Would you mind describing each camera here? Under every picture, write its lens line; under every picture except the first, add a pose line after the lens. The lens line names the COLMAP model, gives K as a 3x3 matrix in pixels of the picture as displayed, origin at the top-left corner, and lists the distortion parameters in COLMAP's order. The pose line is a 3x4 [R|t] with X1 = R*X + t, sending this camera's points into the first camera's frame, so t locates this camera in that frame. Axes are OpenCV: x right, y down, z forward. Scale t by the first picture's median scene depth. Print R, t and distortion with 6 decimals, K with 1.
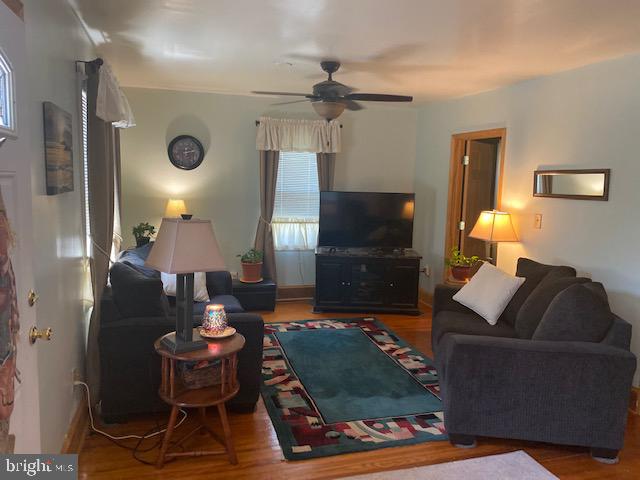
lens RADIAL K [[486.6, 0, 324.4], [0, 486.6, 238.1], [0, 0, 1]] dist [0.053104, -0.085566]
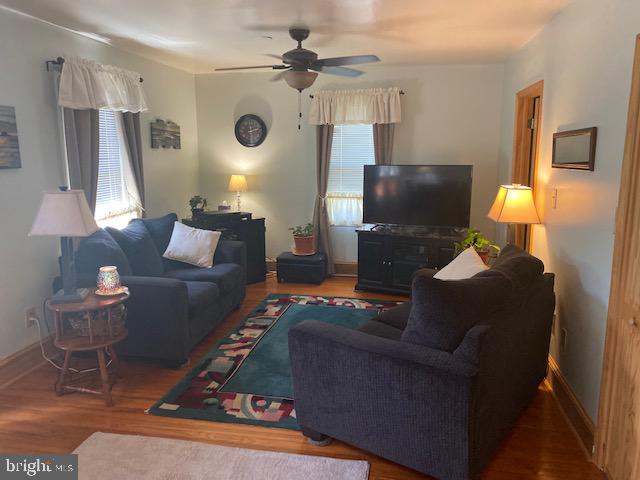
lens RADIAL K [[486.6, 0, 319.9], [0, 486.6, 239.8], [0, 0, 1]] dist [0.053104, -0.085566]
pose [[0.886988, 0.052230, -0.458828, 0.389143], [-0.028009, 0.997839, 0.059443, -0.004431], [0.460941, -0.039874, 0.886534, 0.115307]]
